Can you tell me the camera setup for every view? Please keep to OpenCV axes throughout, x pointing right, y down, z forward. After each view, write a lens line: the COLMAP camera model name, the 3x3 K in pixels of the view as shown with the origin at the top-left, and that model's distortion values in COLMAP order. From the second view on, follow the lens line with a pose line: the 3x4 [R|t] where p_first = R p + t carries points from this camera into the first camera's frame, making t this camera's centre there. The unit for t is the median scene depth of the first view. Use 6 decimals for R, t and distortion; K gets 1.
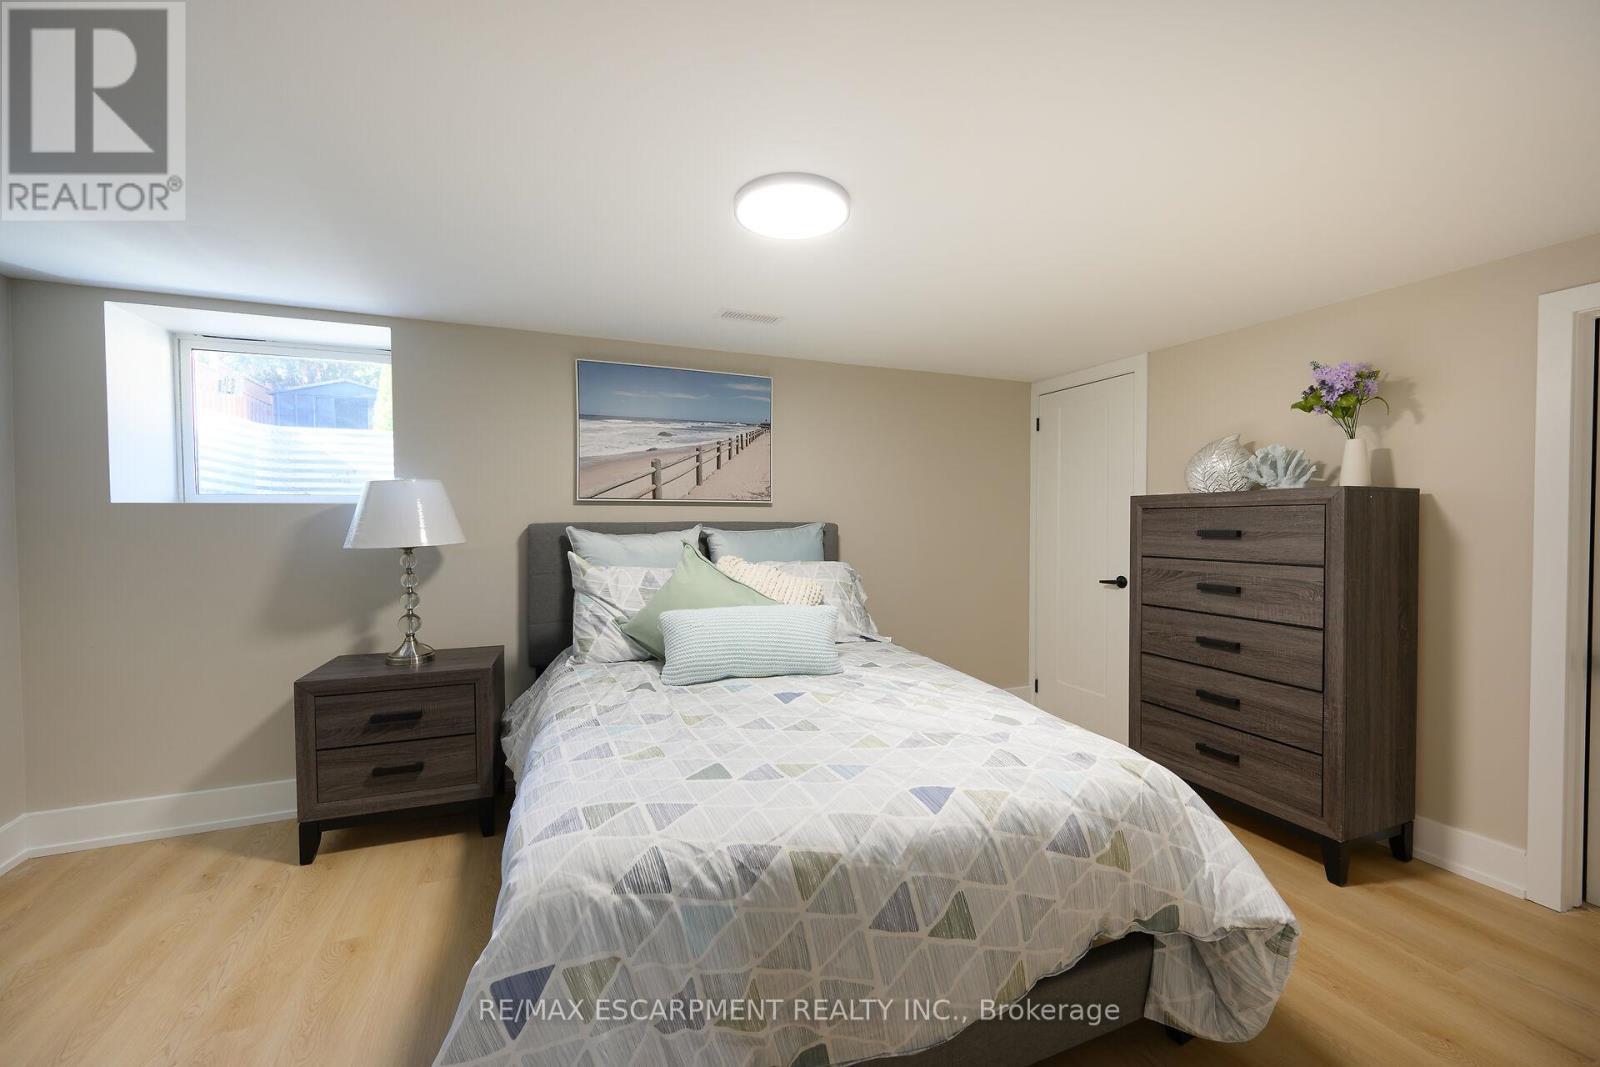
lens RADIAL K [[625.5, 0, 792.0], [0, 625.5, 532.7], [0, 0, 1]] dist [-0.000219, 0.000068]
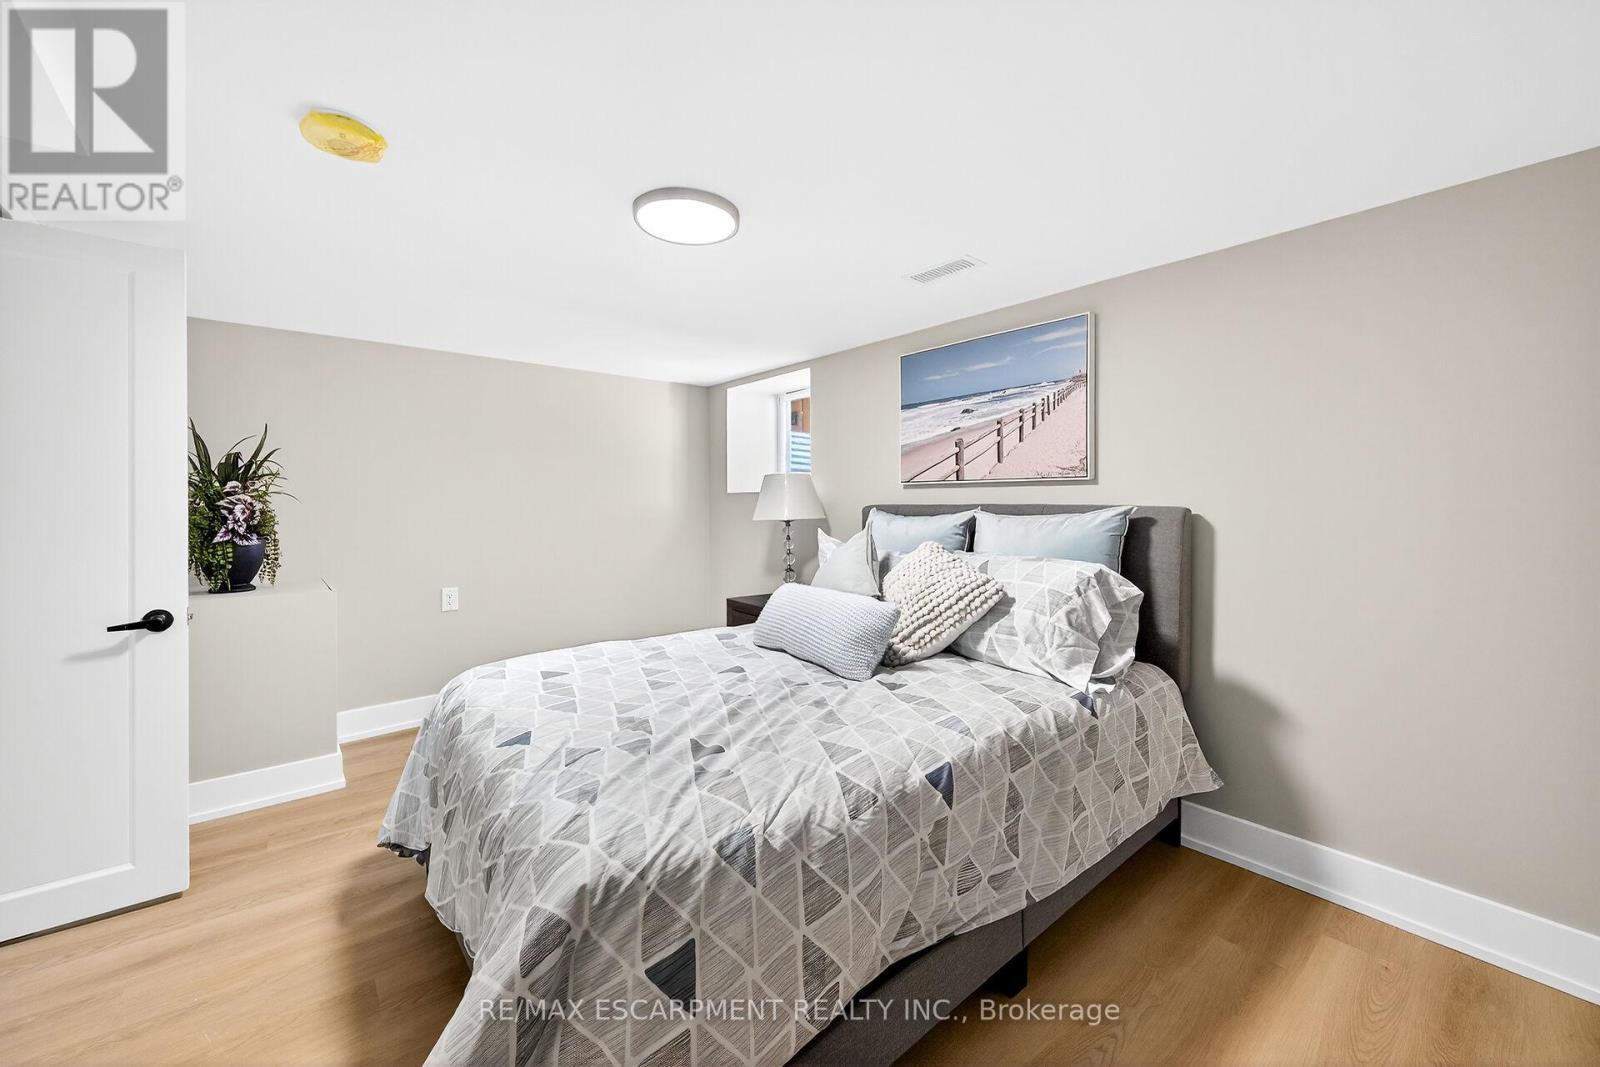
lens RADIAL K [[632.0, 0, 799.8], [0, 632.0, 504.4], [0, 0, 1]] dist [0.000792, -0.000160]
pose [[0.301560, 0.001212, -0.953446, 0.618736], [-0.025000, 0.999665, -0.006637, -0.004613], [0.953119, 0.025838, 0.301489, 0.473055]]
